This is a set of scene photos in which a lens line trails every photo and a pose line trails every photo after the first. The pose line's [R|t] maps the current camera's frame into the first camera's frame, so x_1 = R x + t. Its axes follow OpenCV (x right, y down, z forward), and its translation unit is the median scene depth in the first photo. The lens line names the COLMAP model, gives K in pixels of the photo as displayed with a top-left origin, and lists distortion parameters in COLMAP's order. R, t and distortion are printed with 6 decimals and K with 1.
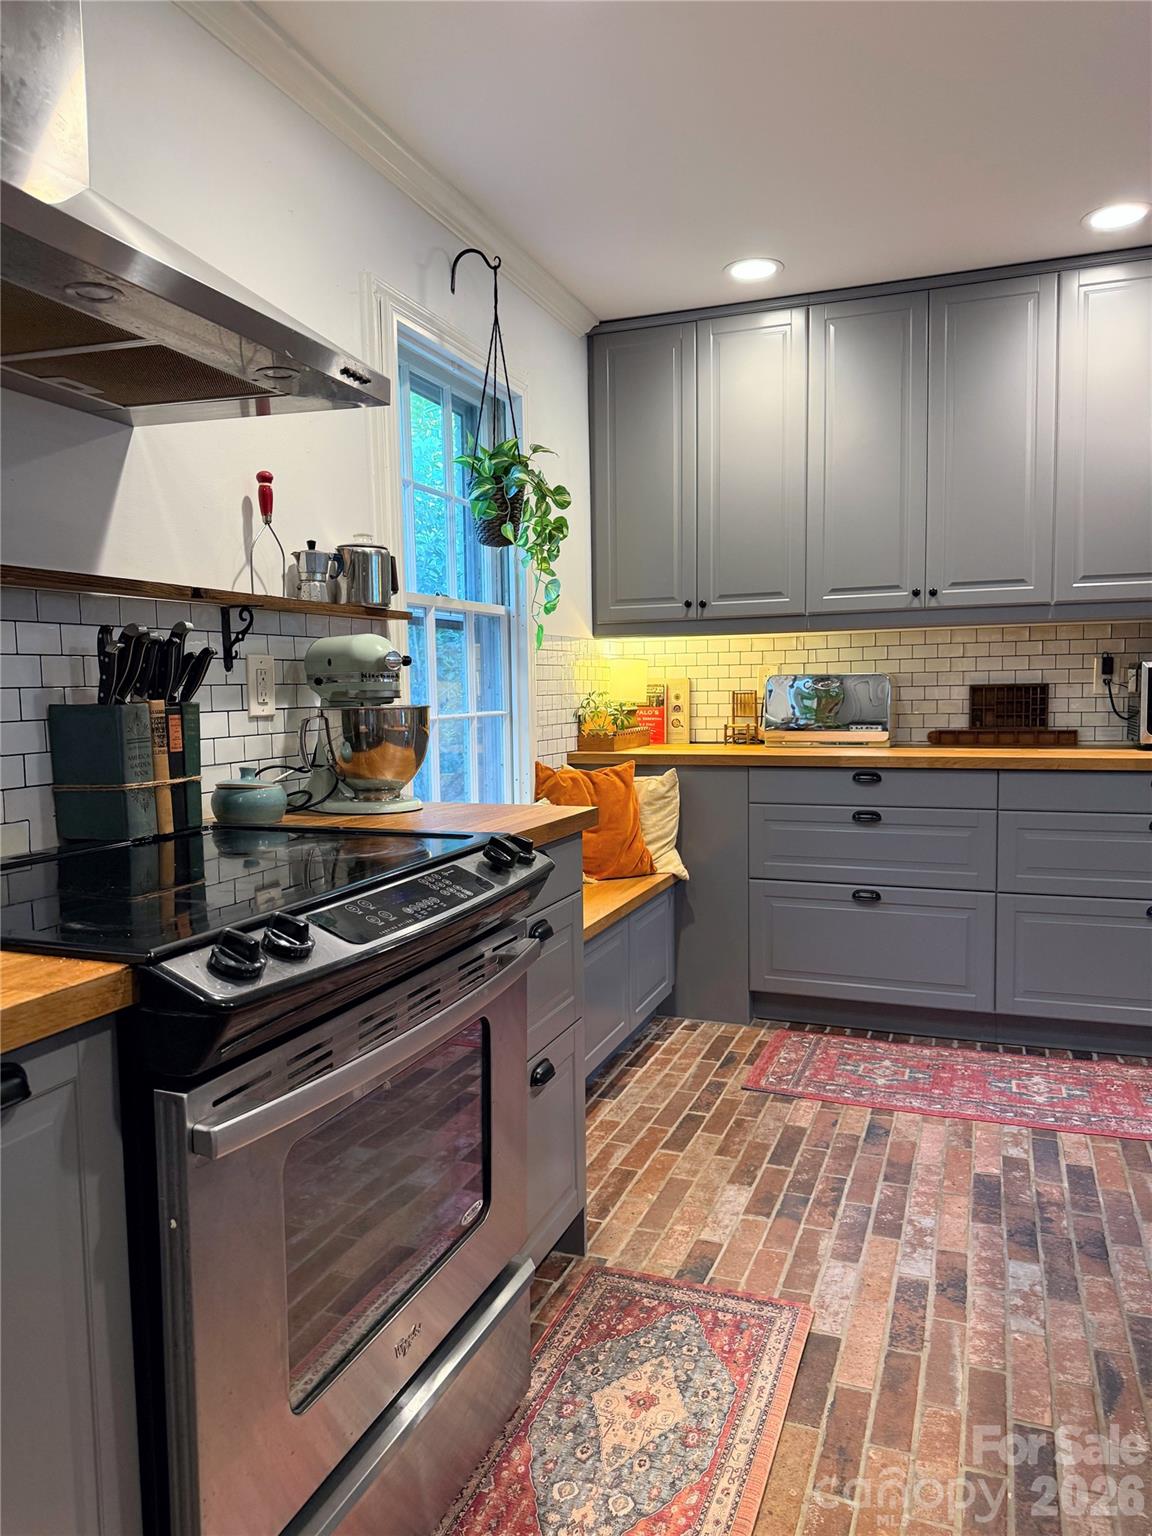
lens RADIAL K [[1074.4, 0, 576.0], [0, 1074.4, 768.0], [0, 0, 1]] dist [-0.035372, -0.004841]
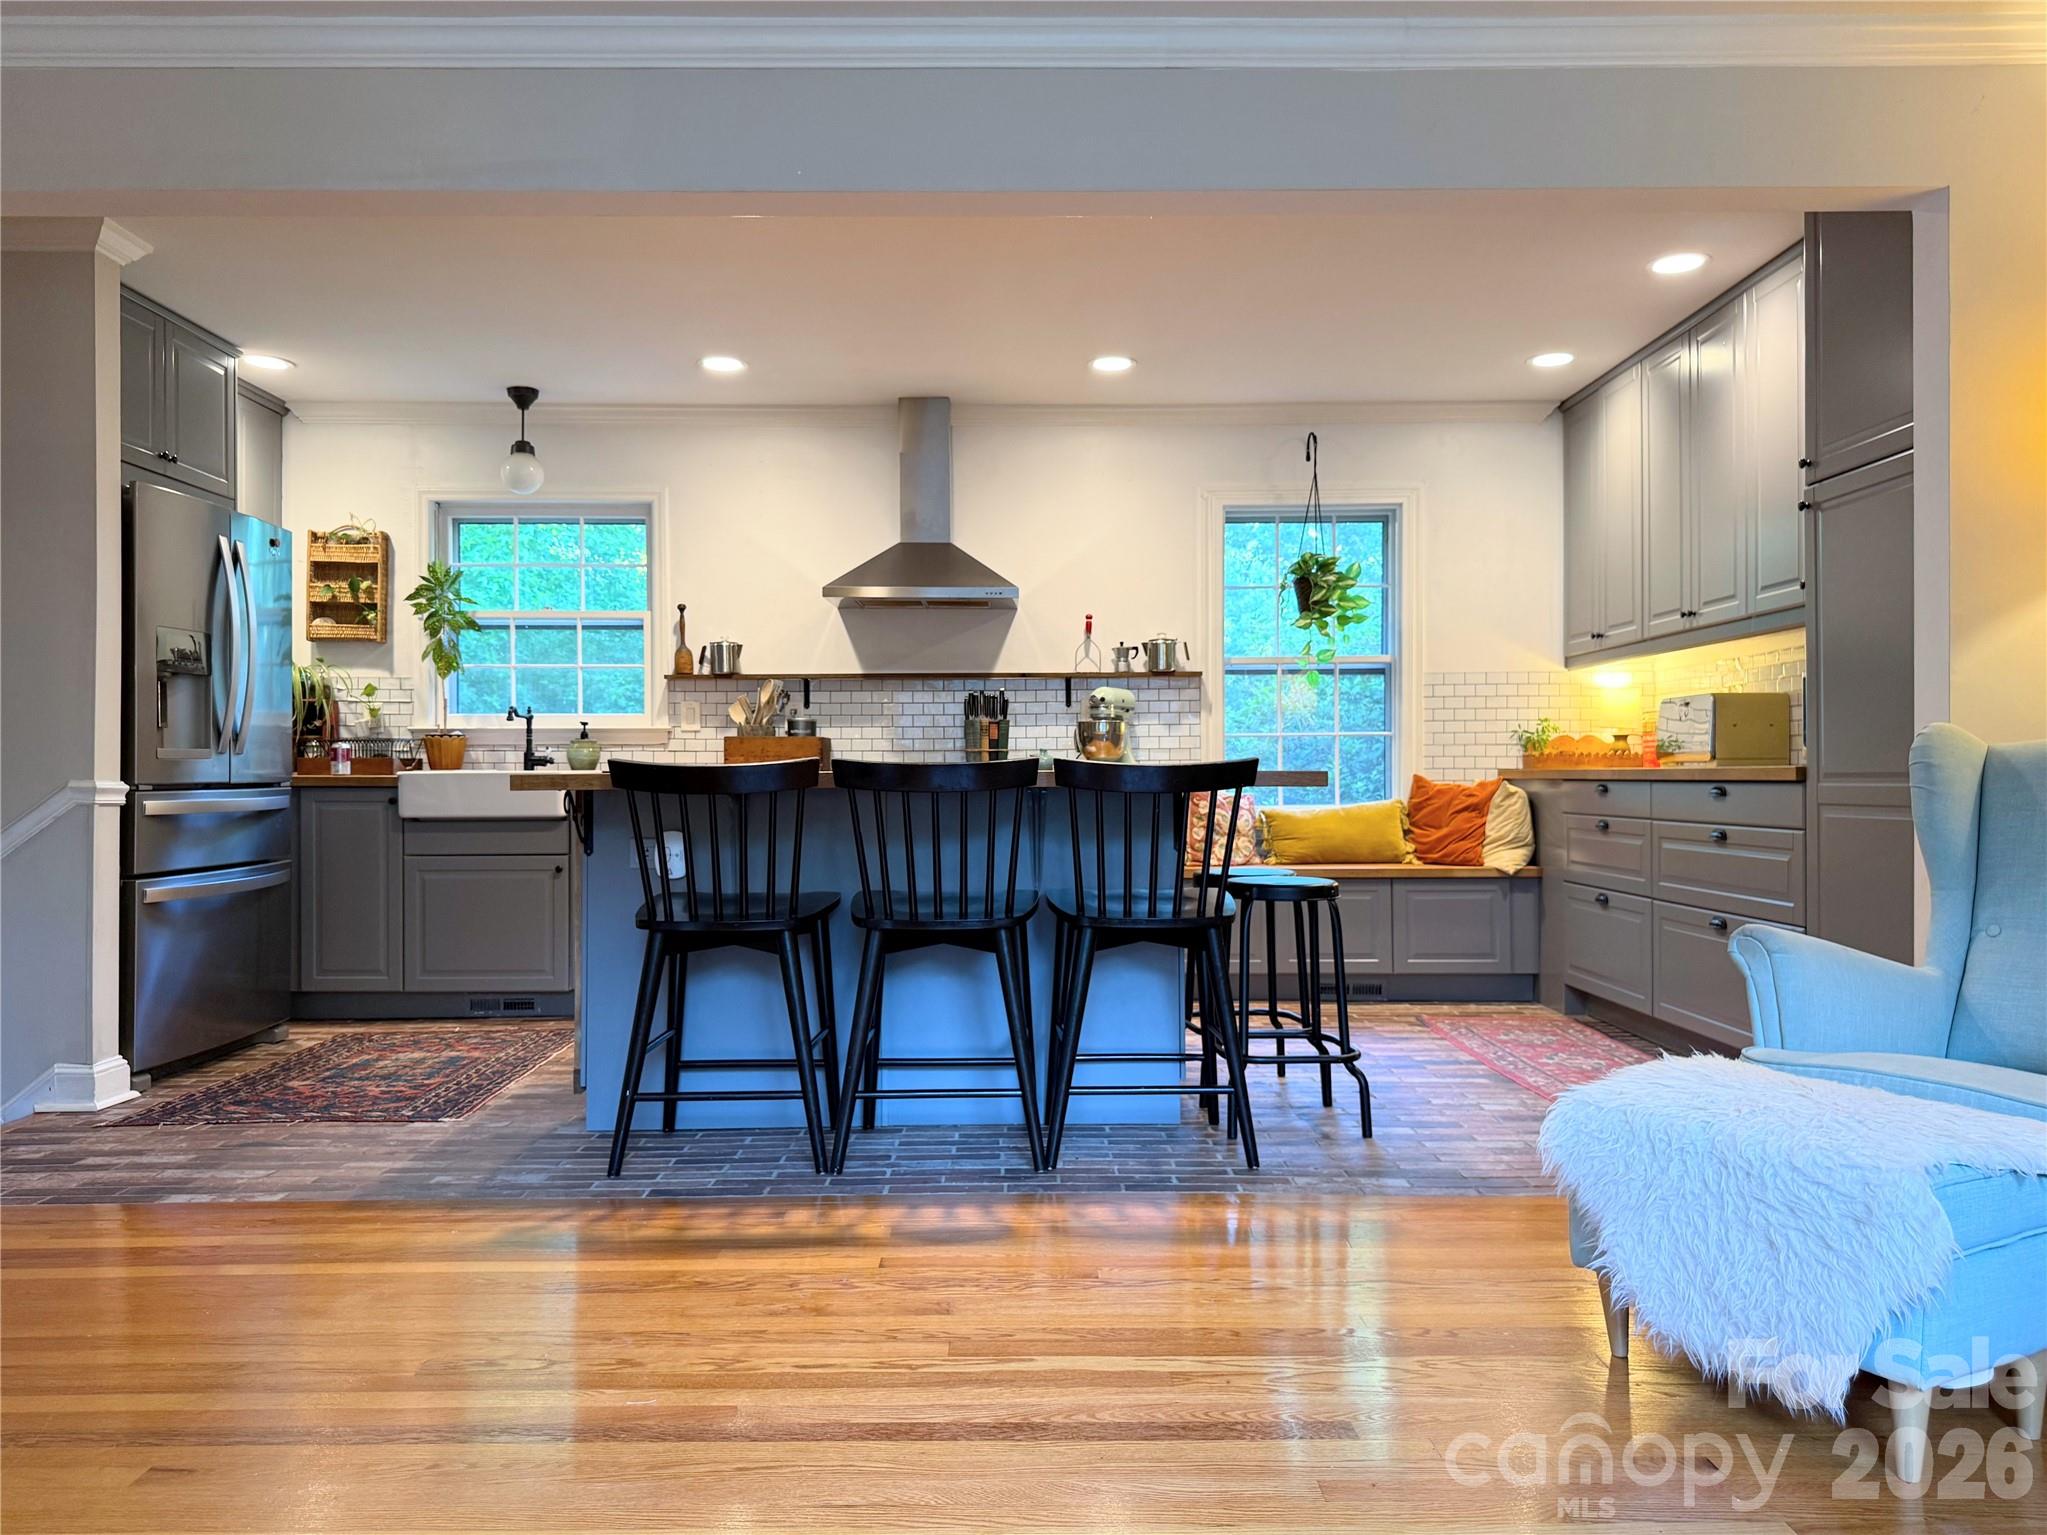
lens RADIAL K [[1463.9, 0, 989.6], [0, 1463.9, 771.0], [0, 0, 1]] dist [0.071364, -0.096547]
pose [[0.357310, 0.005756, -0.933968, 1.884507], [-0.072942, 0.997099, -0.021760, 0.090564], [0.931133, 0.075901, 0.356694, -0.166239]]
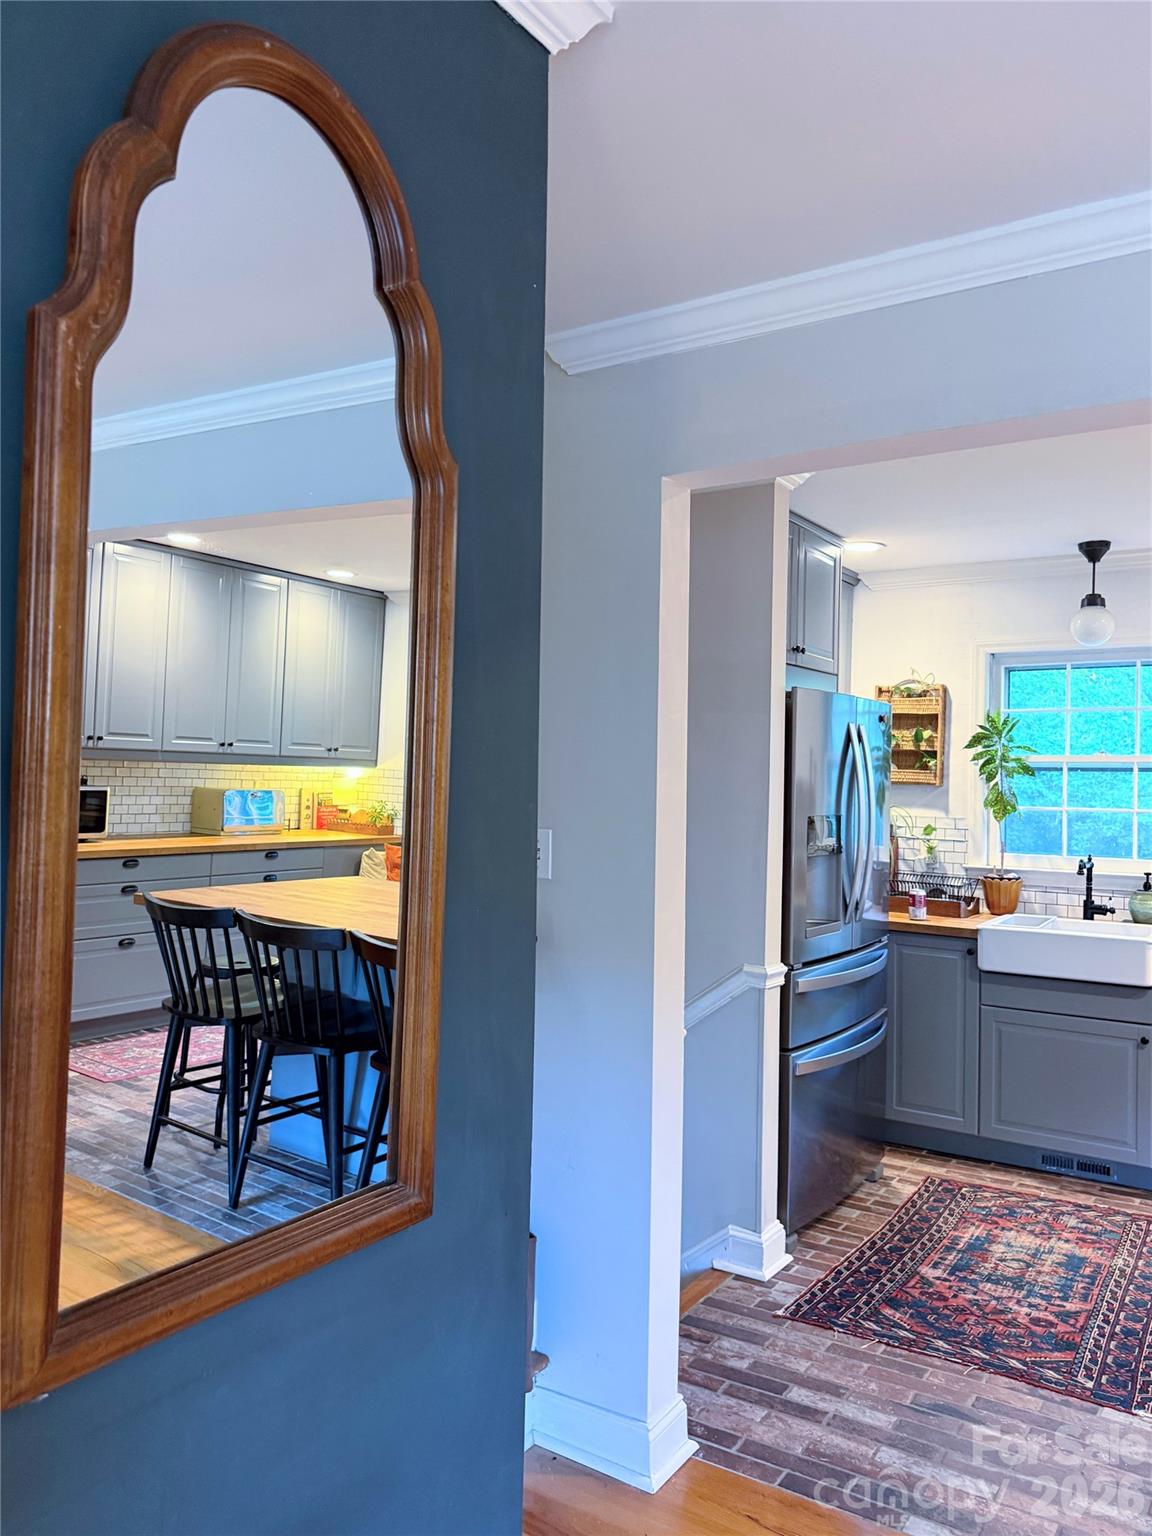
lens RADIAL K [[1150.4, 0, 576.0], [0, 1150.4, 768.0], [0, 0, 1]] dist [0.069565, -0.091551]
pose [[-0.206293, -0.009596, -0.978443, 1.433260], [-0.094352, 0.995487, 0.010129, -0.086214], [0.973931, 0.094408, -0.206267, -0.446727]]
